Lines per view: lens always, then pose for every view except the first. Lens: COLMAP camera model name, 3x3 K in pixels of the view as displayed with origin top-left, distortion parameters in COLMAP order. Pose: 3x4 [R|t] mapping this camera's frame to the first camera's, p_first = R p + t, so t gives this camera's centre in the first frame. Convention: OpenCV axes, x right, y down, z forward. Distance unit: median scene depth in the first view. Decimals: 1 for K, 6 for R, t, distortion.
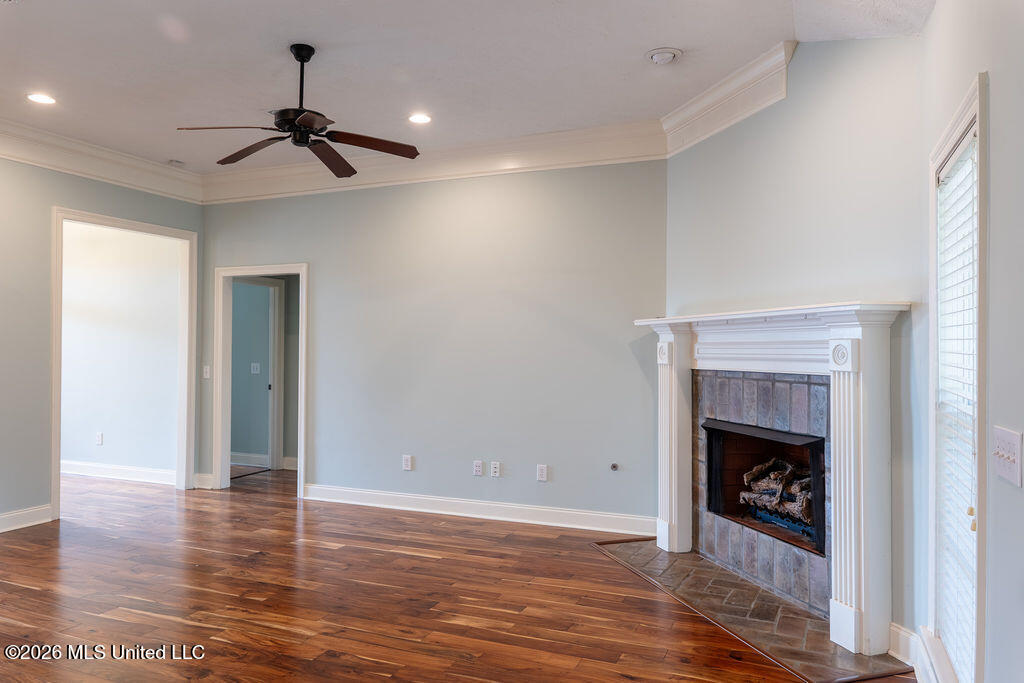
lens RADIAL K [[705.7, 0, 503.8], [0, 705.7, 343.9], [0, 0, 1]] dist [0.003095, -0.000298]
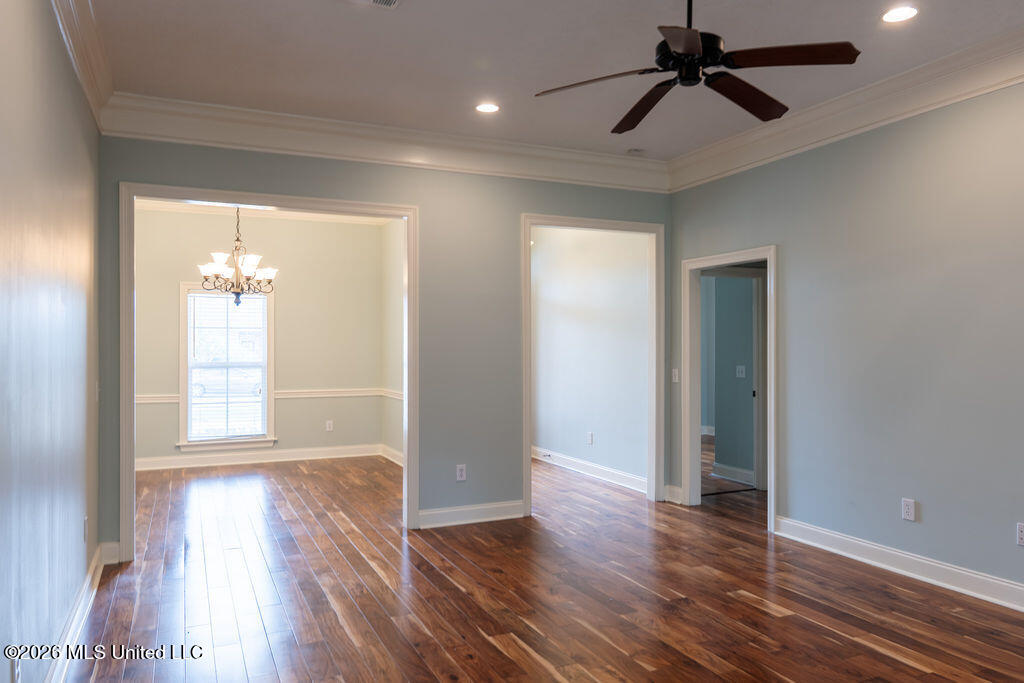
lens RADIAL K [[720.3, 0, 512.0], [0, 720.3, 341.5], [0, 0, 1]] dist [0.001362, -0.005785]
pose [[0.741247, -0.010392, -0.671151, 0.067626], [0.009155, 0.999944, -0.005372, -0.001483], [0.671169, -0.002162, 0.741301, 0.230487]]
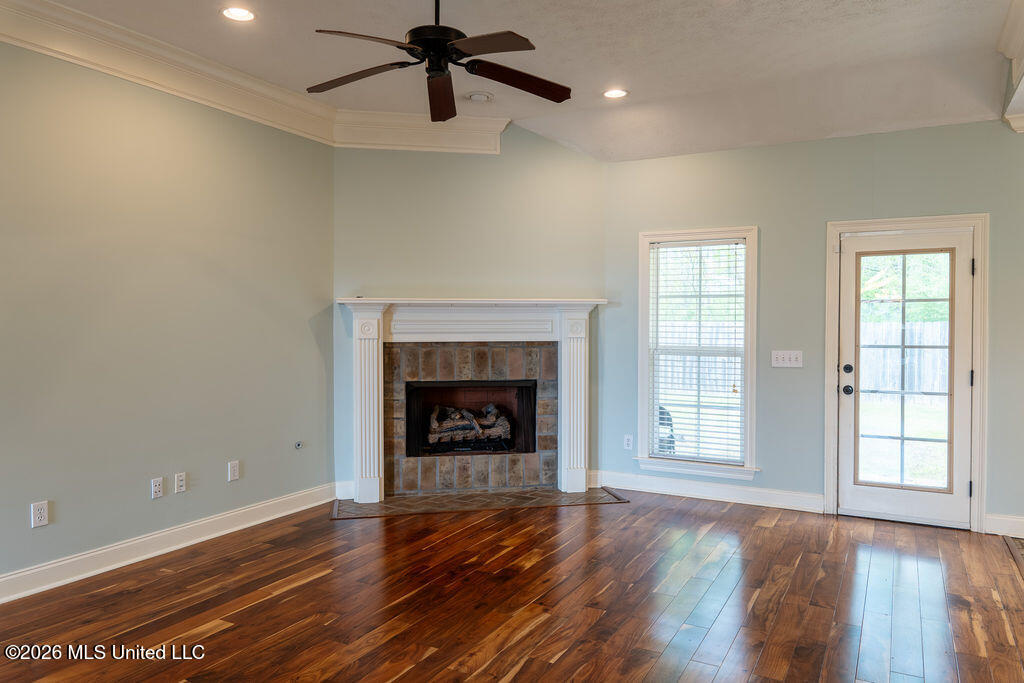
lens RADIAL K [[720.3, 0, 512.0], [0, 720.3, 341.5], [0, 0, 1]] dist [0.001362, -0.005785]
pose [[0.081090, -0.026132, 0.996364, -0.860131], [-0.007380, 0.999613, 0.026818, 0.000839], [-0.996679, -0.009528, 0.080866, 0.657481]]
